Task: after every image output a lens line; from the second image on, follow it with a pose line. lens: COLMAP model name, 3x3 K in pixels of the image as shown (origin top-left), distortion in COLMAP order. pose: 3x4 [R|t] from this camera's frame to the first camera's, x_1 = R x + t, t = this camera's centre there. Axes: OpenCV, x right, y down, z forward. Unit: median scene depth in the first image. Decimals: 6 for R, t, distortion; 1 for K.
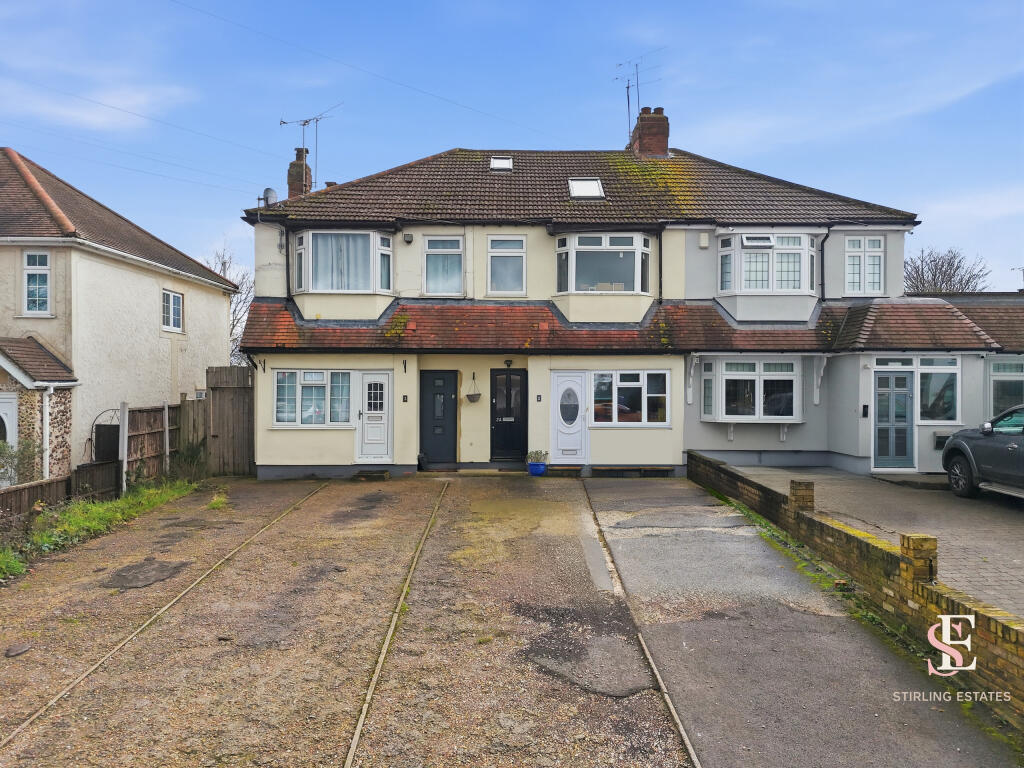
lens RADIAL K [[750.5, 0, 512.0], [0, 750.5, 384.0], [0, 0, 1]] dist [0.037564, -0.003211]
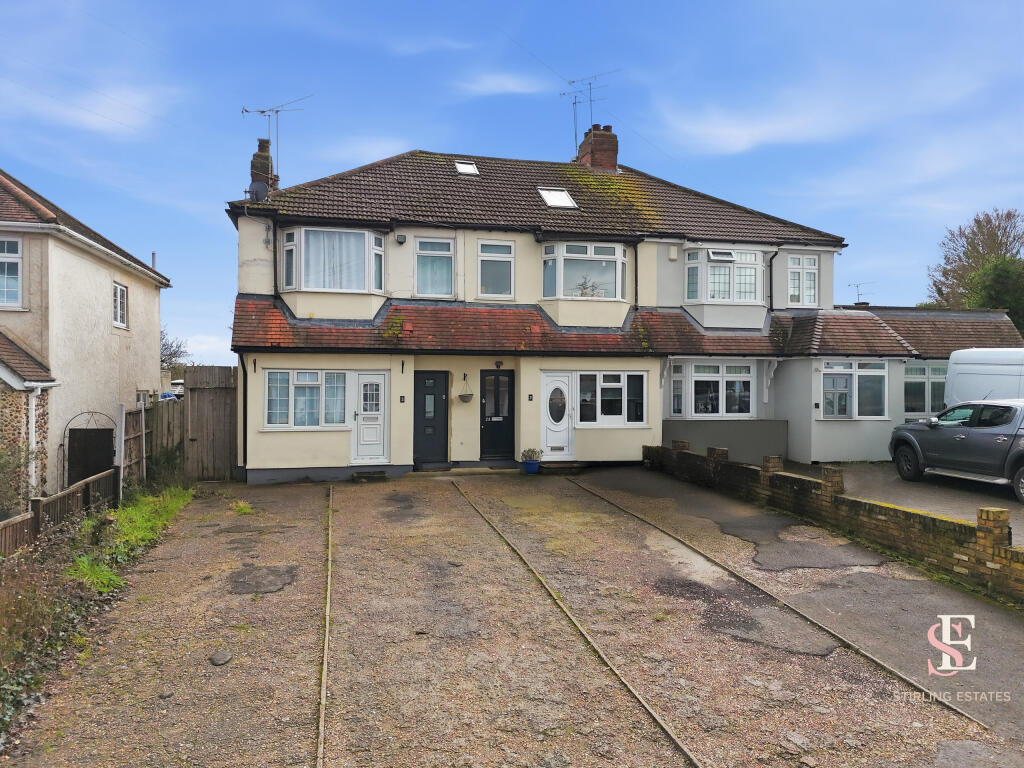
lens RADIAL K [[750.5, 0, 512.0], [0, 750.5, 384.0], [0, 0, 1]] dist [0.037564, -0.003211]
pose [[0.975037, 0.000663, 0.222040, -0.219006], [-0.000580, 1.000000, -0.000439, -0.000353], [-0.222040, 0.000299, 0.975038, -0.010764]]
